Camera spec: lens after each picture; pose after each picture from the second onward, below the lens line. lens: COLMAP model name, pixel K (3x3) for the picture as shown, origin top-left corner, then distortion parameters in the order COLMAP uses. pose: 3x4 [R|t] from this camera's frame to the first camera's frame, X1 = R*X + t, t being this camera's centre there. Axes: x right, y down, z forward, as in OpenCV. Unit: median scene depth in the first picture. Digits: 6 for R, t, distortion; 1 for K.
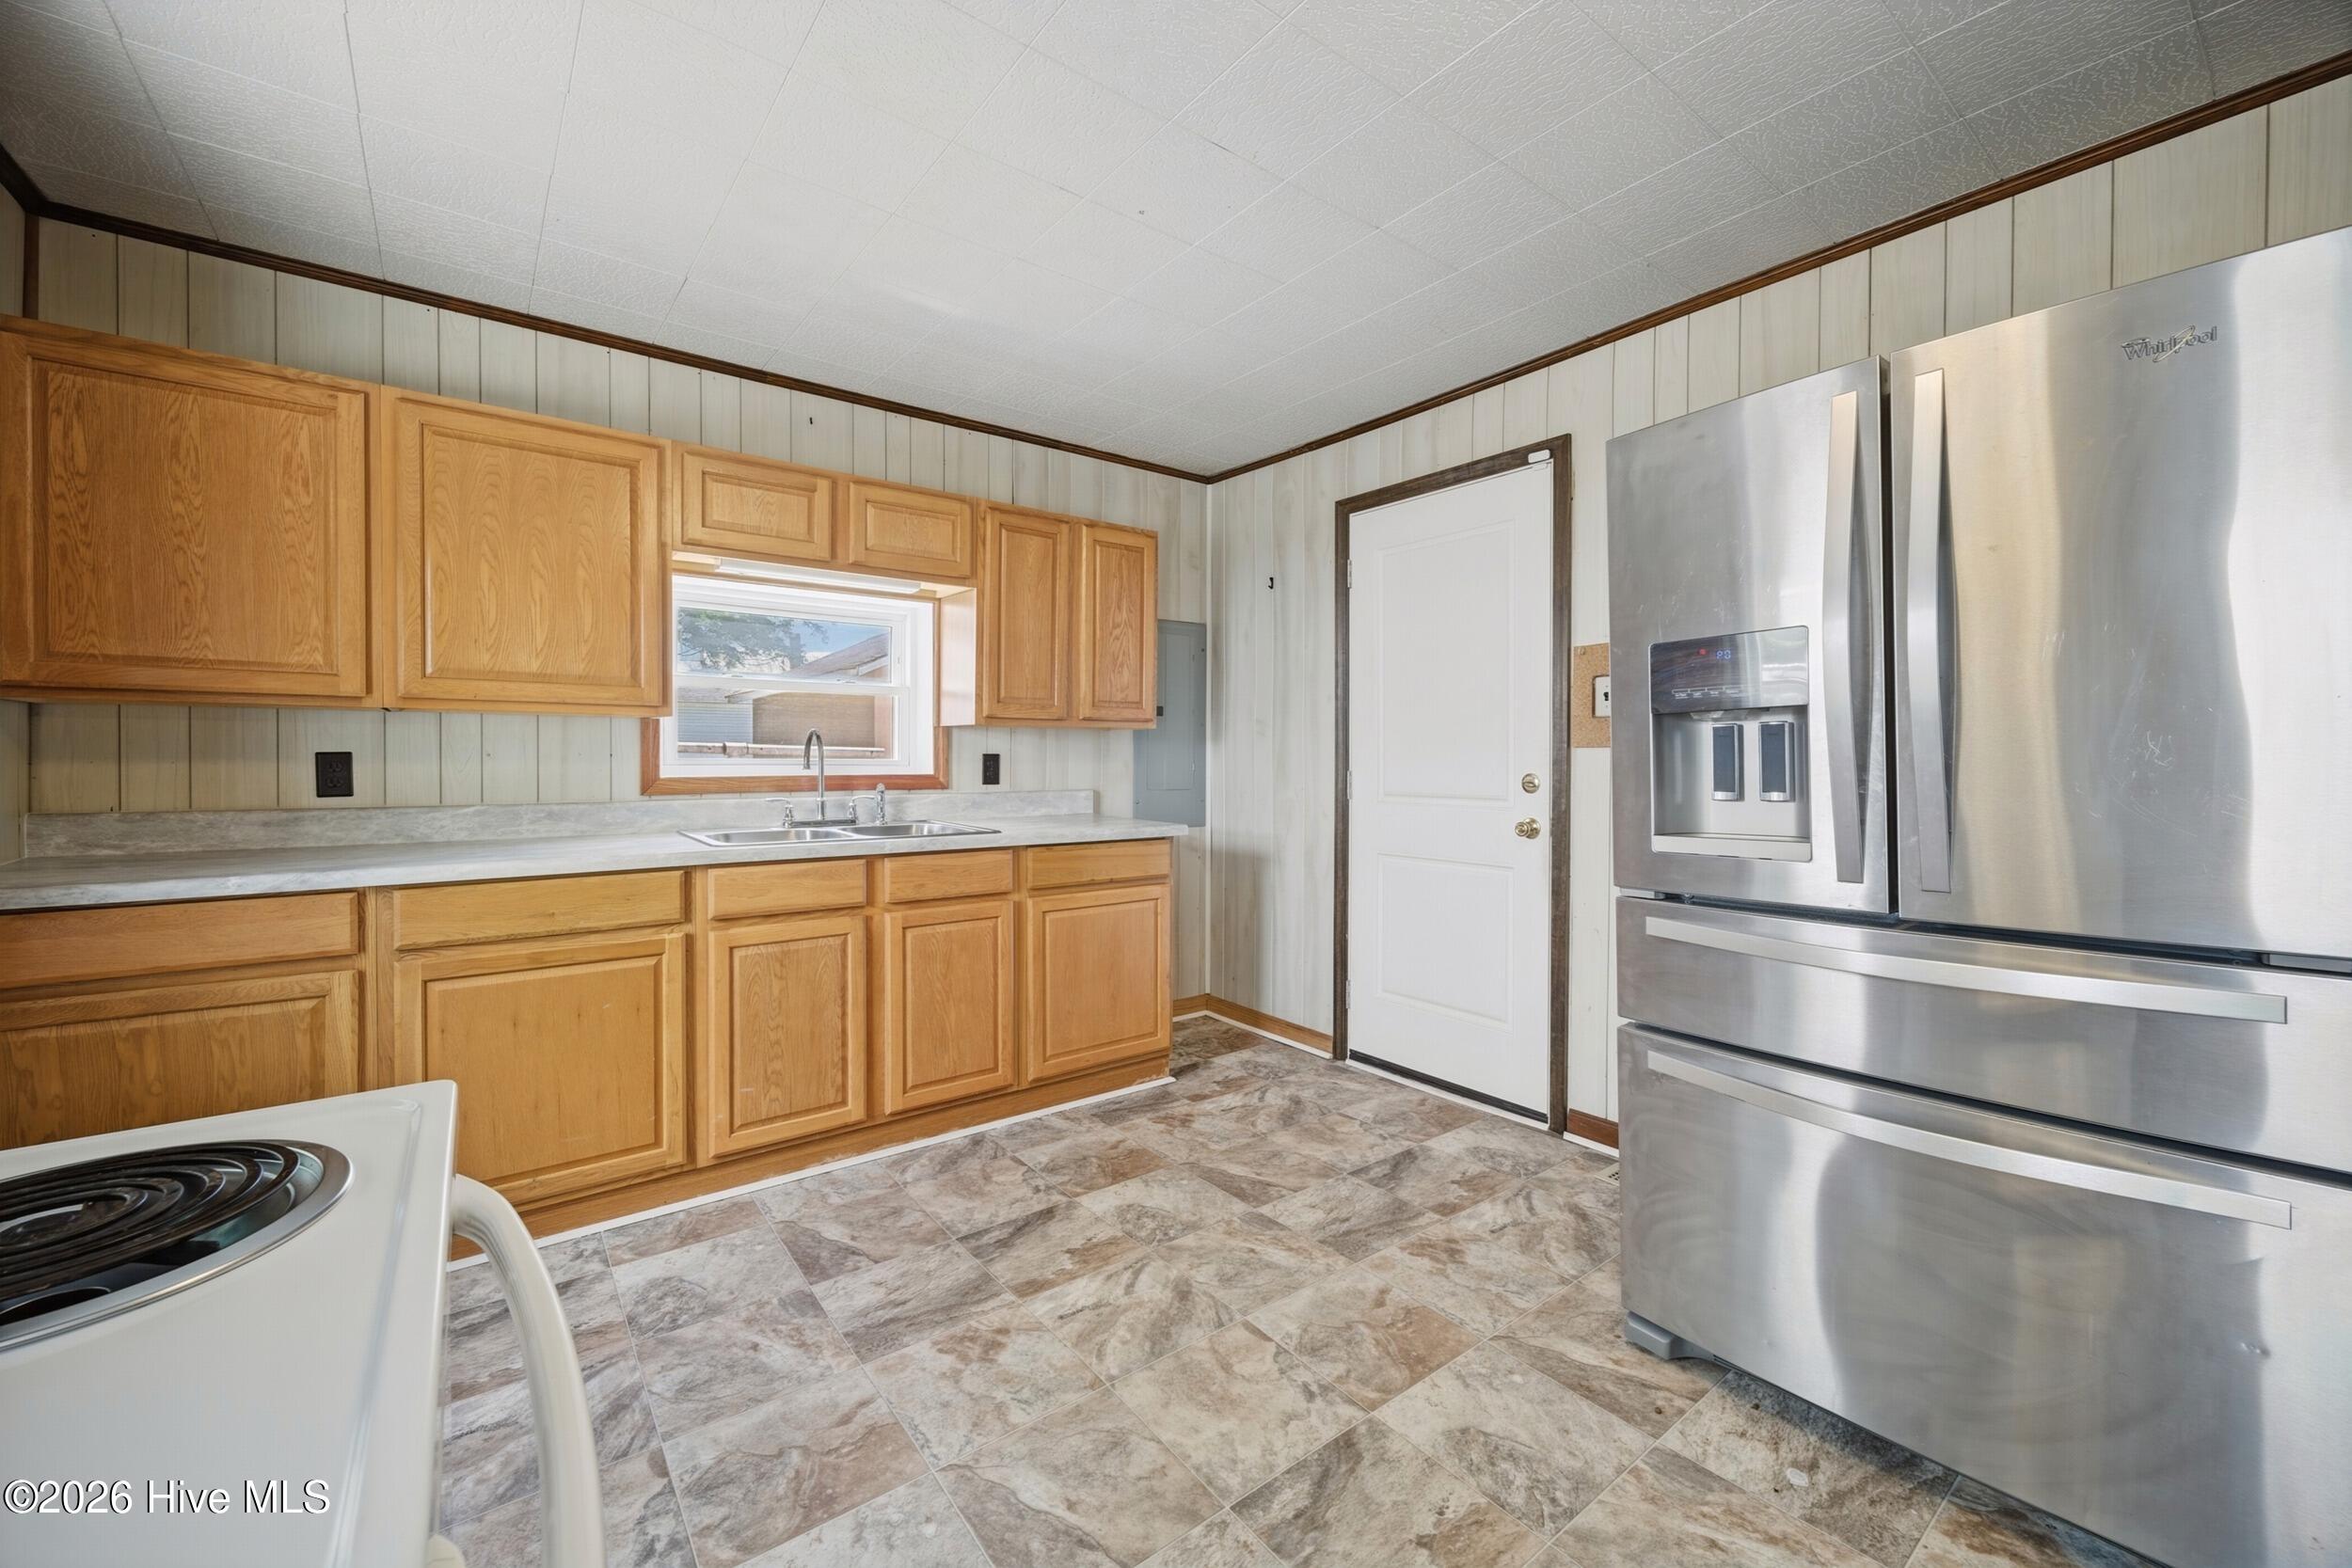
lens RADIAL K [[923.3, 0, 1169.7], [0, 923.3, 767.7], [0, 0, 1]] dist [-0.005868, 0.002226]
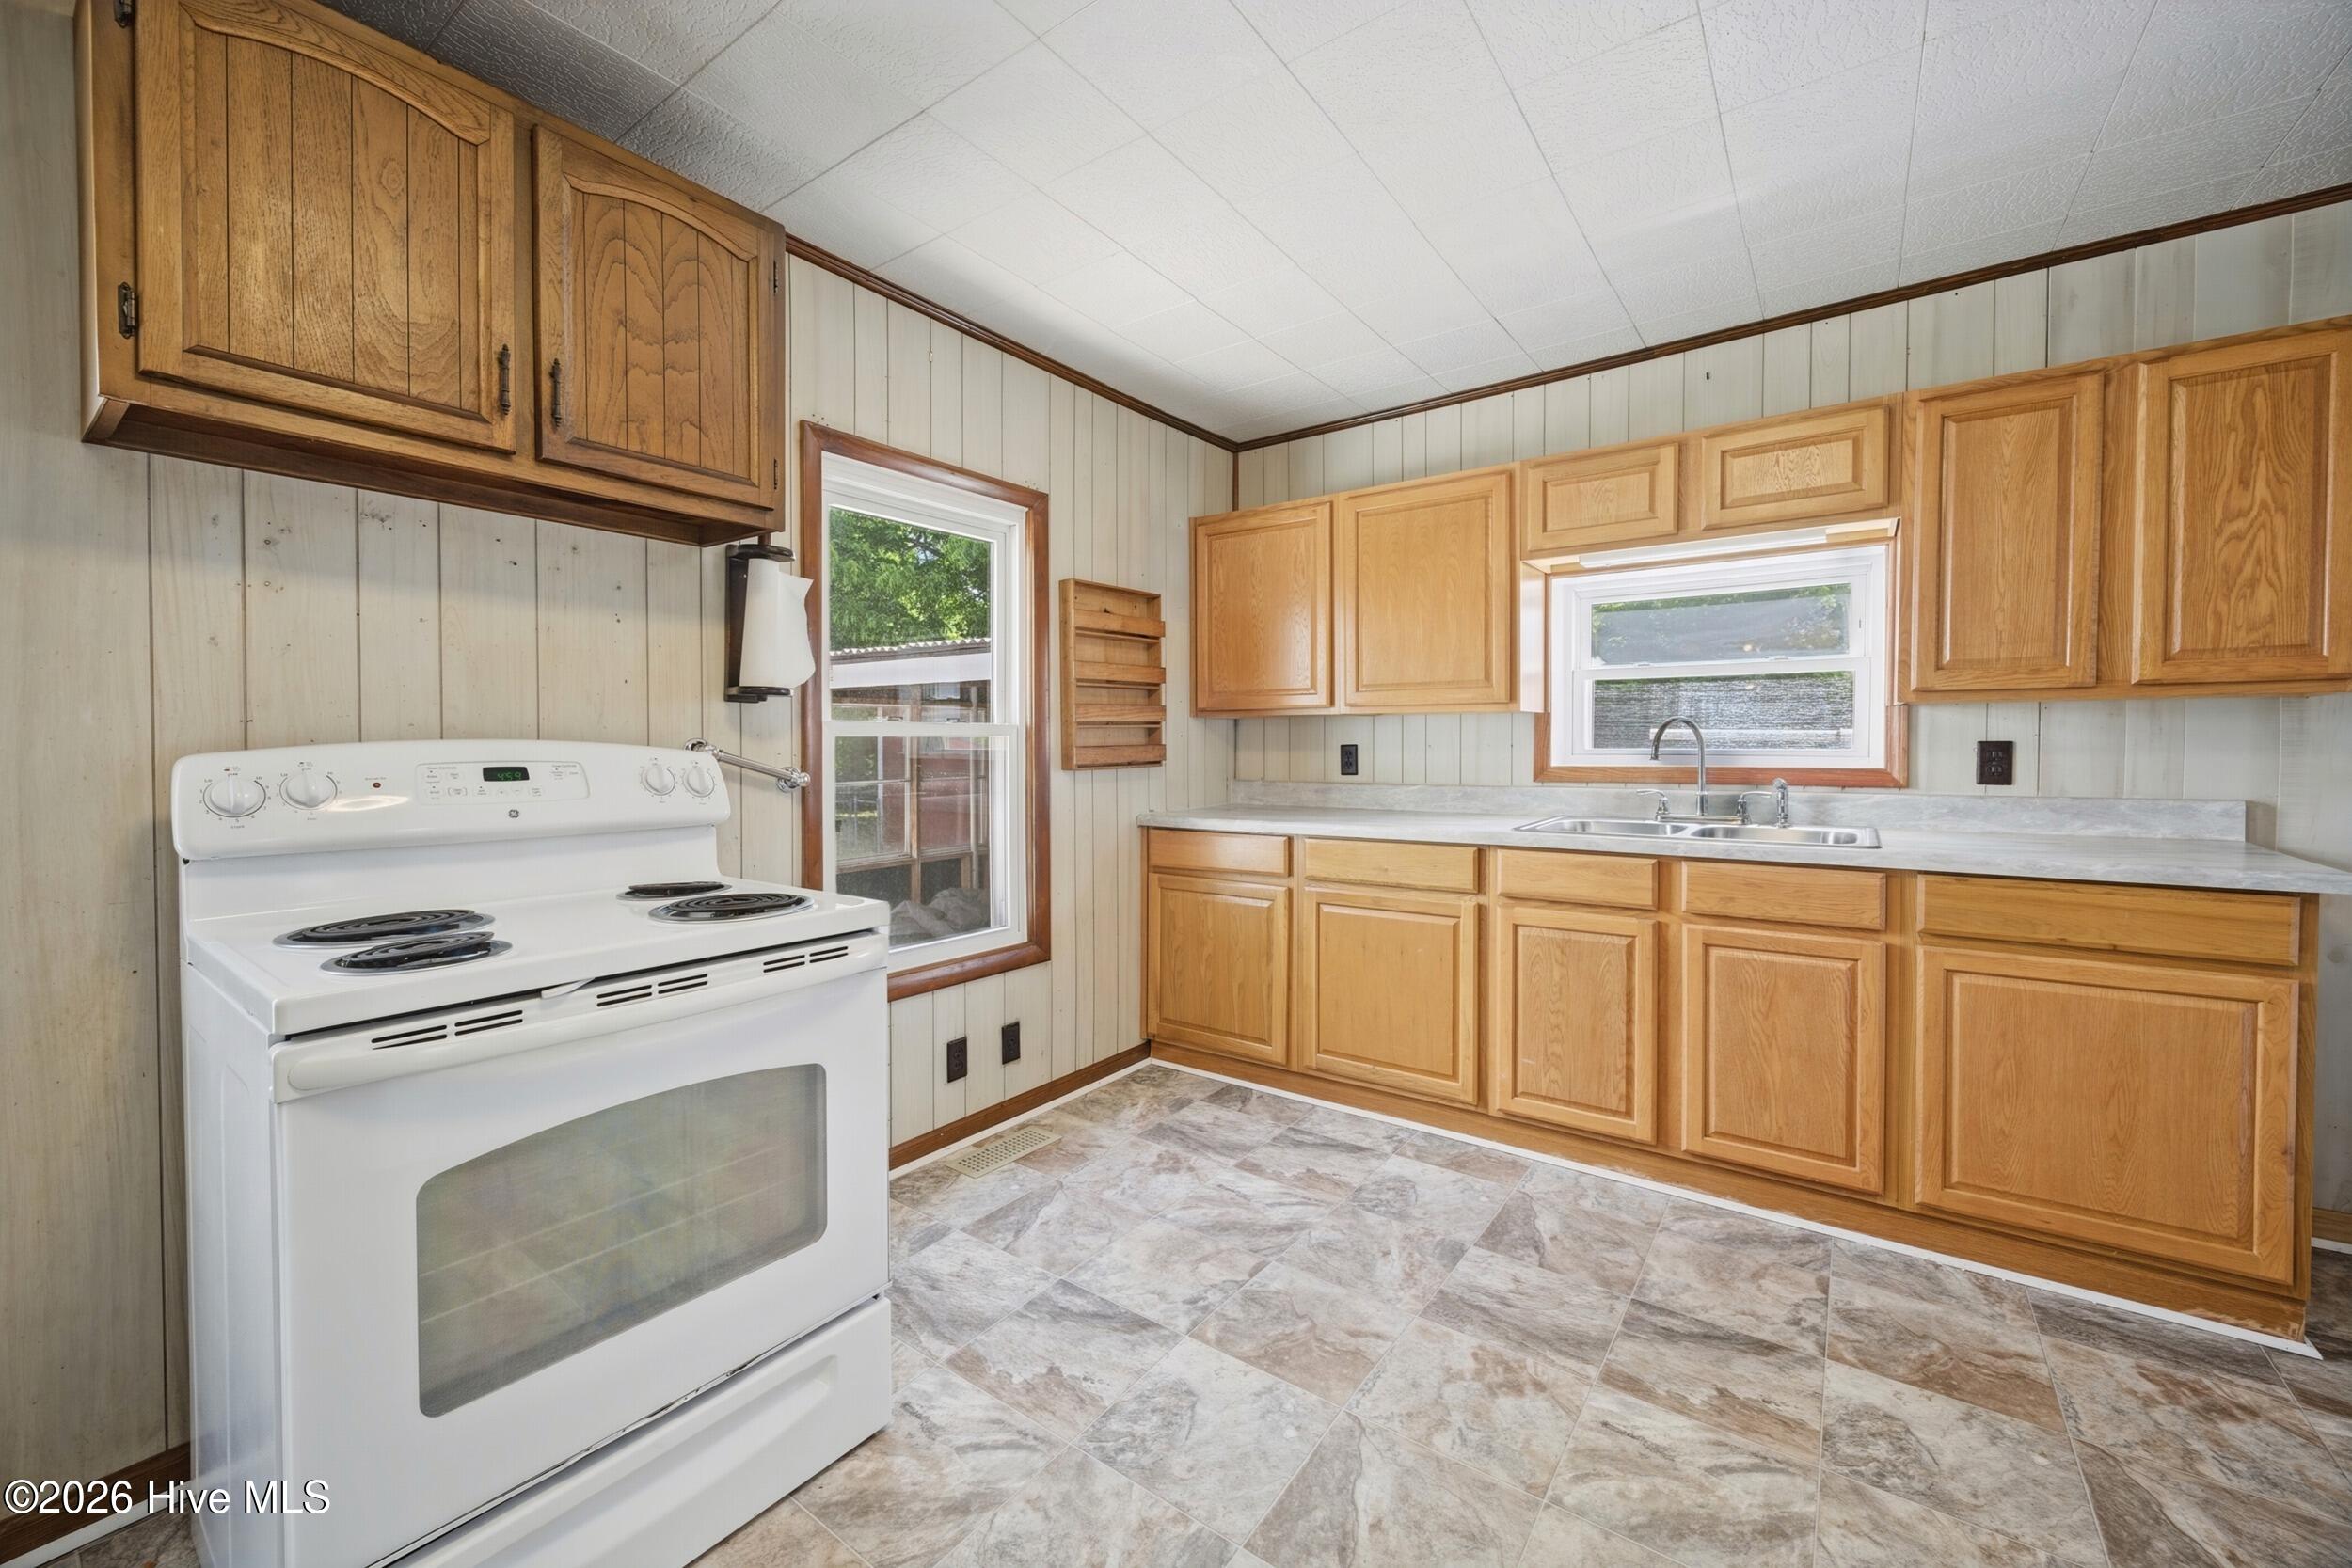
lens RADIAL K [[923.3, 0, 1175.9], [0, 923.3, 766.9], [0, 0, 1]] dist [-0.005868, 0.002226]
pose [[0.283357, 0.018611, -0.958834, 0.427522], [-0.006851, 0.999825, 0.017382, -0.004890], [0.958990, 0.001644, 0.283435, 0.302333]]
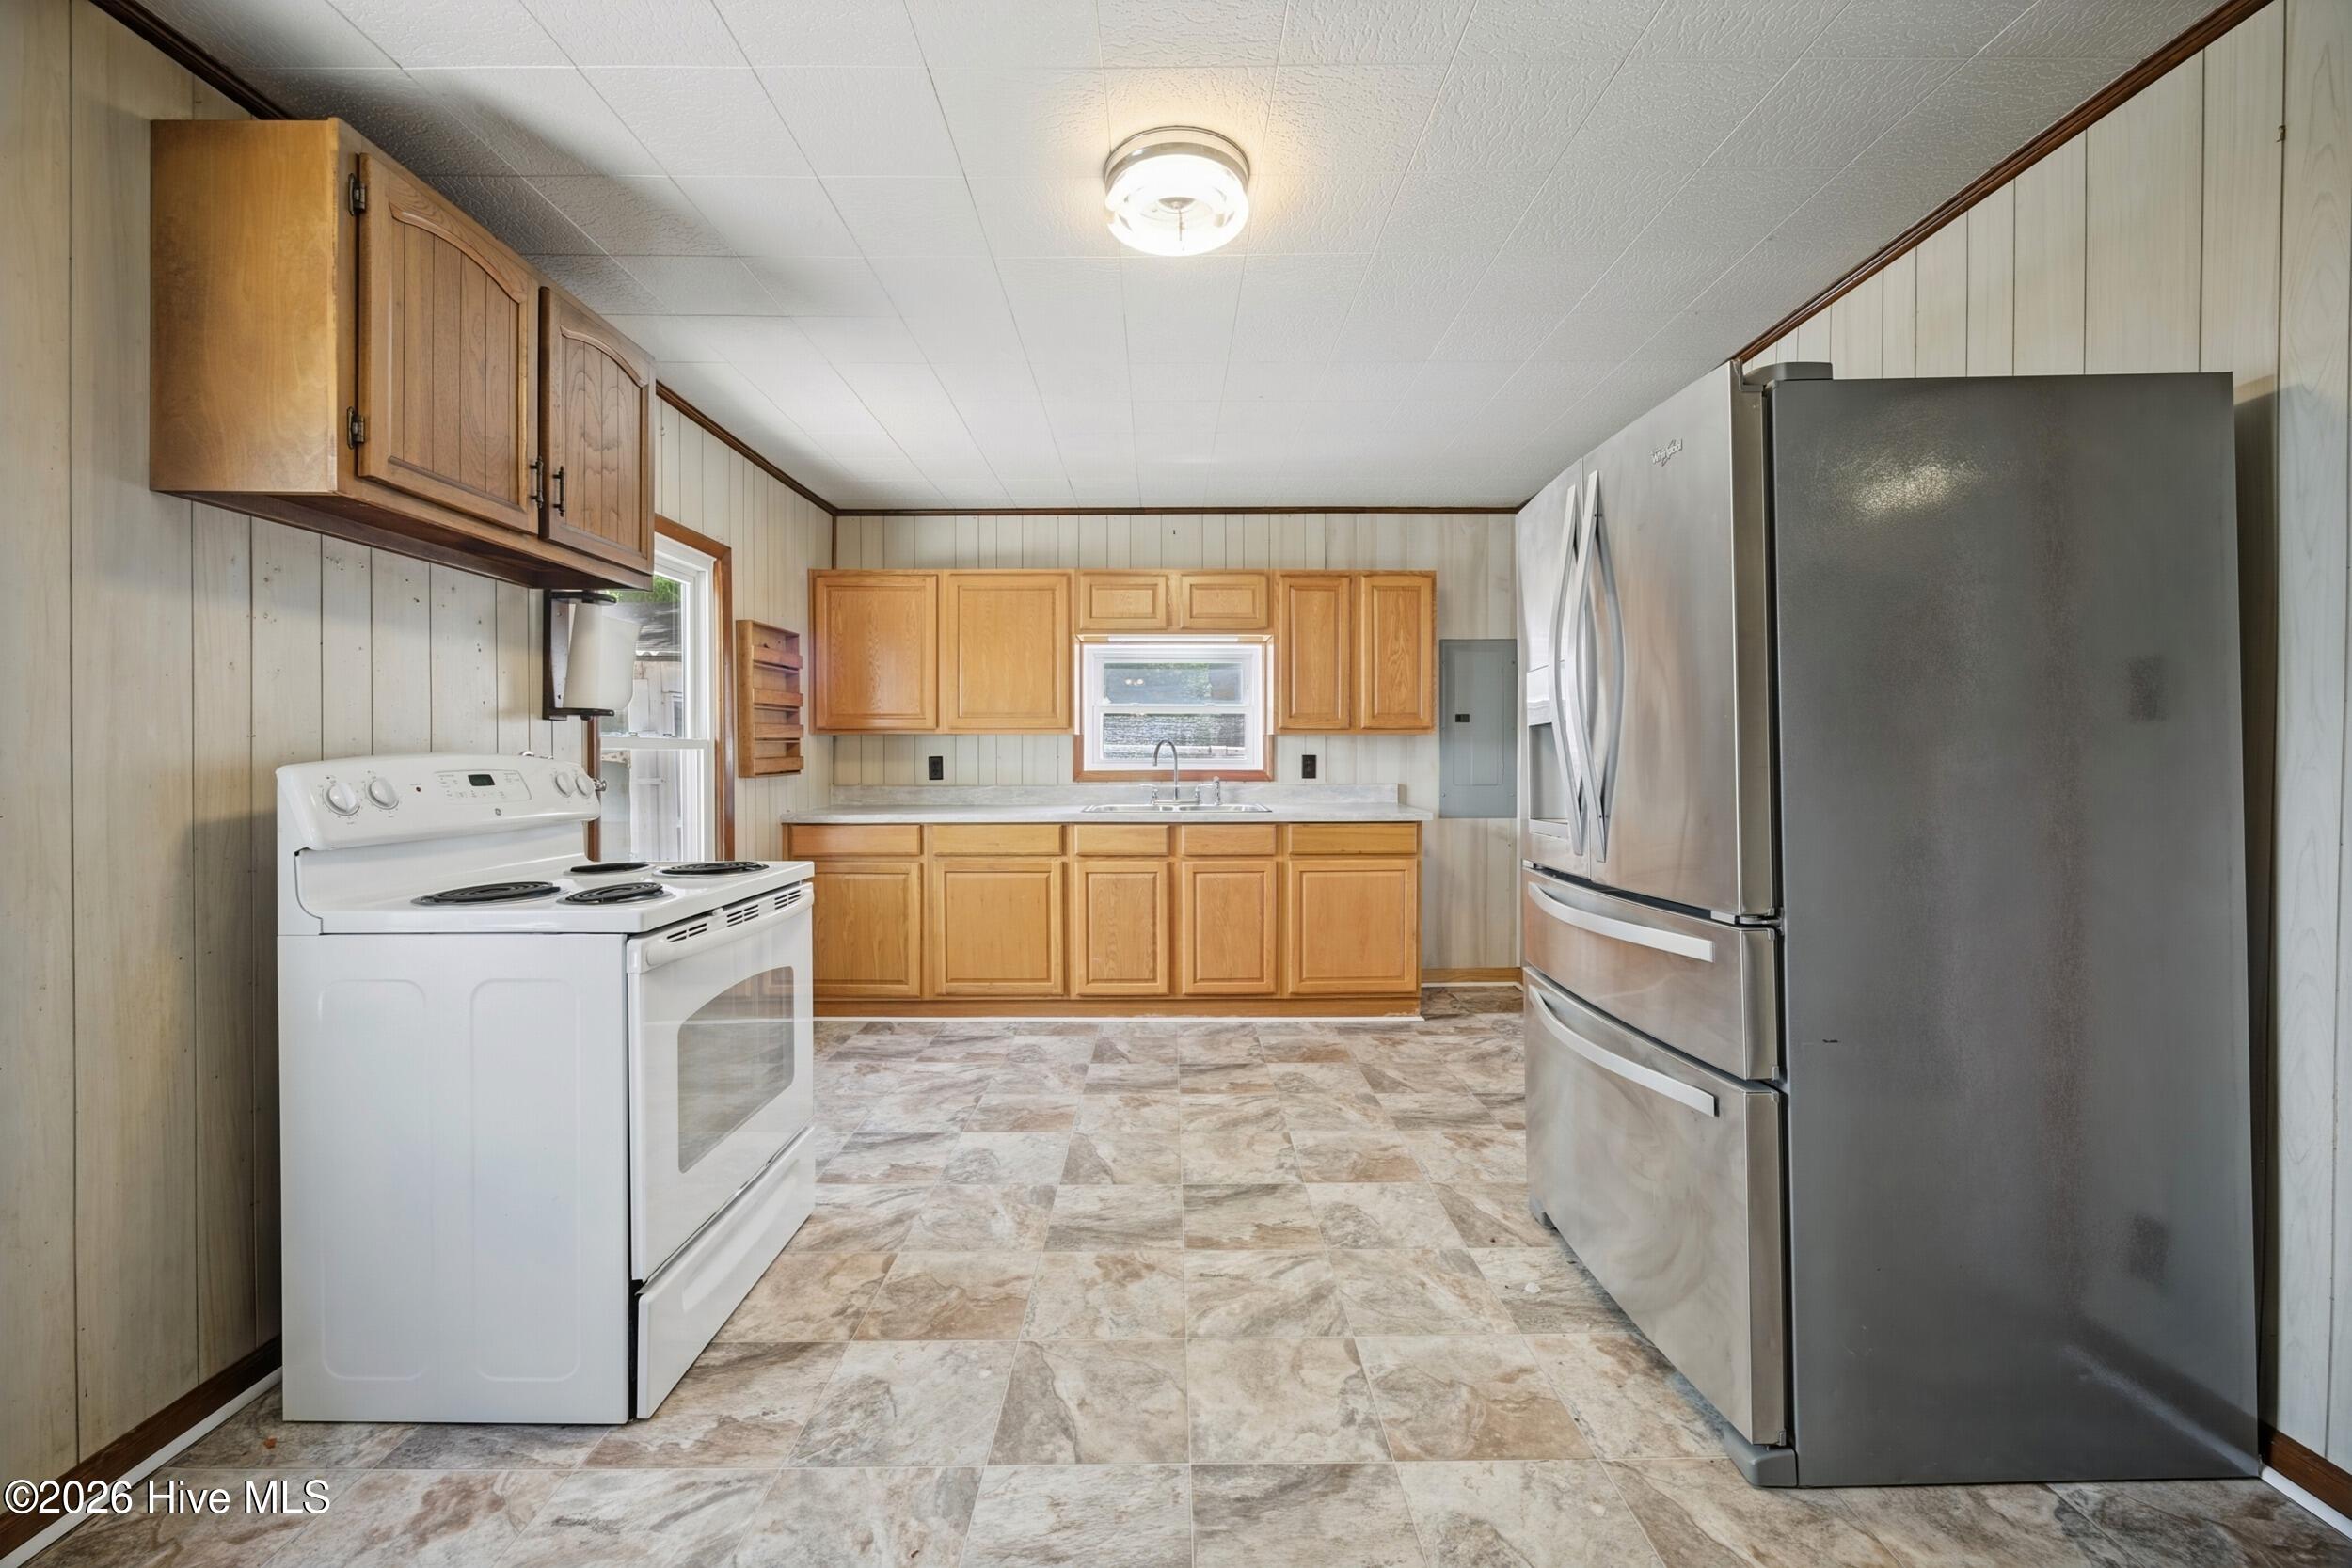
lens RADIAL K [[923.3, 0, 1172.8], [0, 923.3, 768.6], [0, 0, 1]] dist [-0.005868, 0.002226]
pose [[0.798996, 0.004931, -0.601316, 0.638258], [-0.003065, 0.999987, 0.004128, -0.001007], [0.601329, -0.001455, 0.799000, -0.243418]]
